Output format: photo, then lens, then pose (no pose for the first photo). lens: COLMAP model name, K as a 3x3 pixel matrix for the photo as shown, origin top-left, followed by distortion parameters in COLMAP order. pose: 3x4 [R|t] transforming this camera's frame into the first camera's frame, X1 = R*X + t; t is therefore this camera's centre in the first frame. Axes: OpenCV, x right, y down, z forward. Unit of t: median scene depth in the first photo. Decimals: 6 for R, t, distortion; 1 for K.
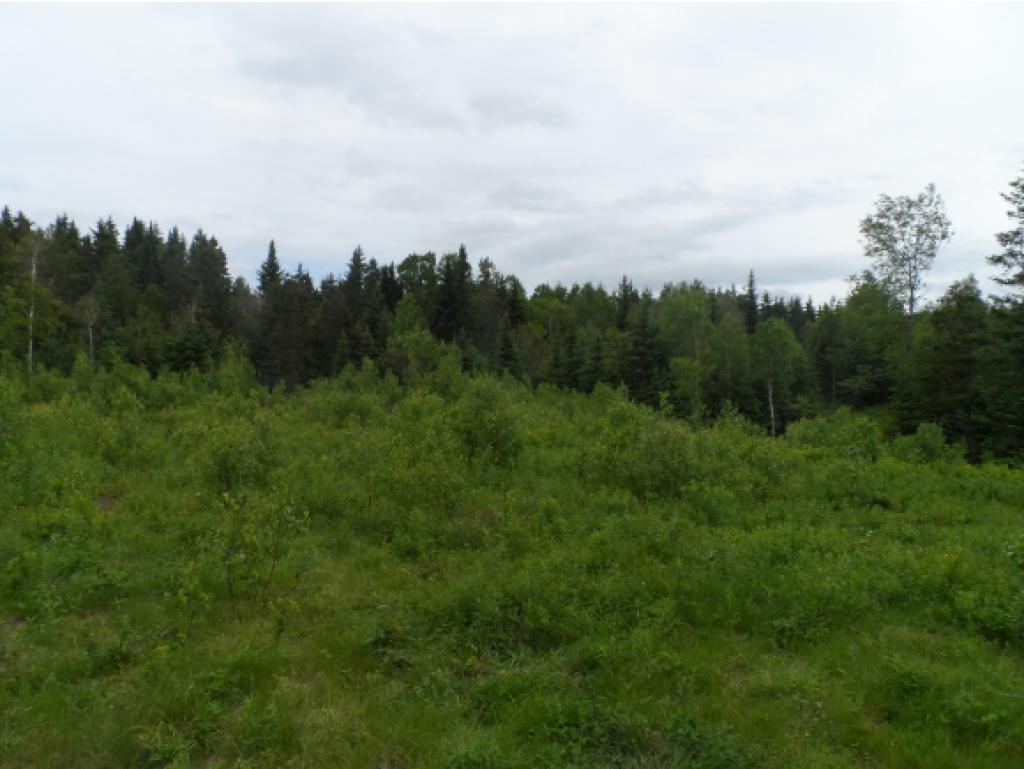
lens RADIAL K [[720.5, 0, 511.8], [0, 720.5, 425.1], [0, 0, 1]] dist [-0.033059, 0.000871]
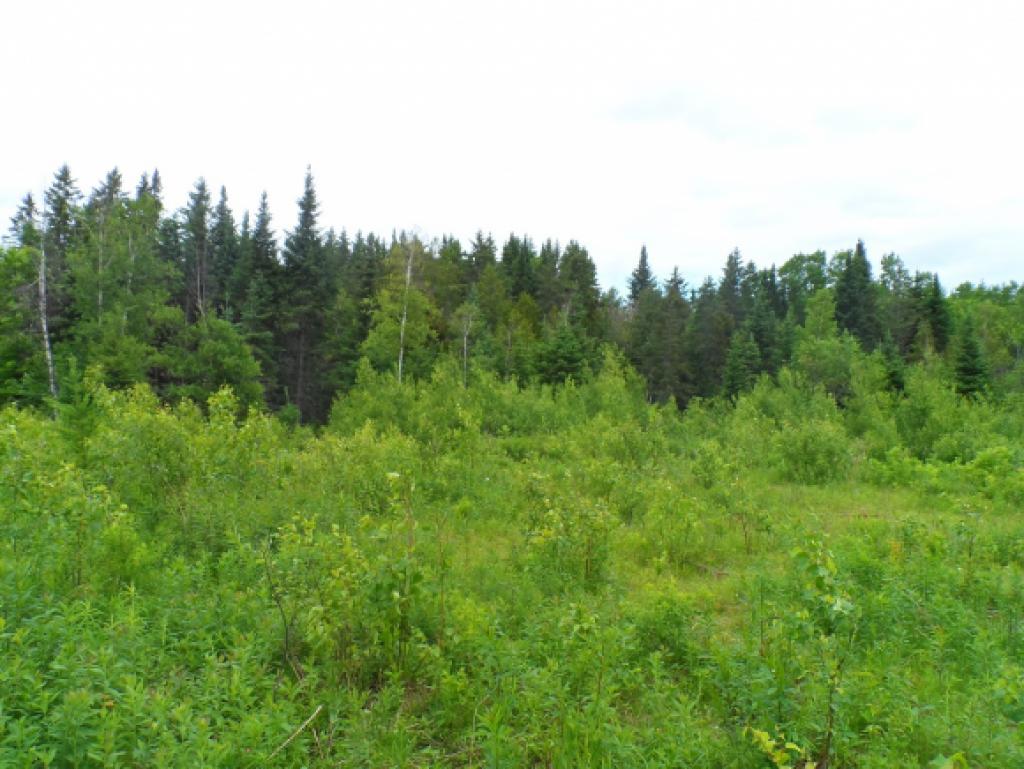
lens RADIAL K [[712.5, 0, 512.0], [0, 712.5, 384.5], [0, 0, 1]] dist [-0.000198, -0.000193]
pose [[0.887469, 0.010047, -0.460757, -0.062483], [-0.046640, 0.996587, -0.068103, -0.008427], [0.458500, 0.081929, 0.884910, 0.125719]]
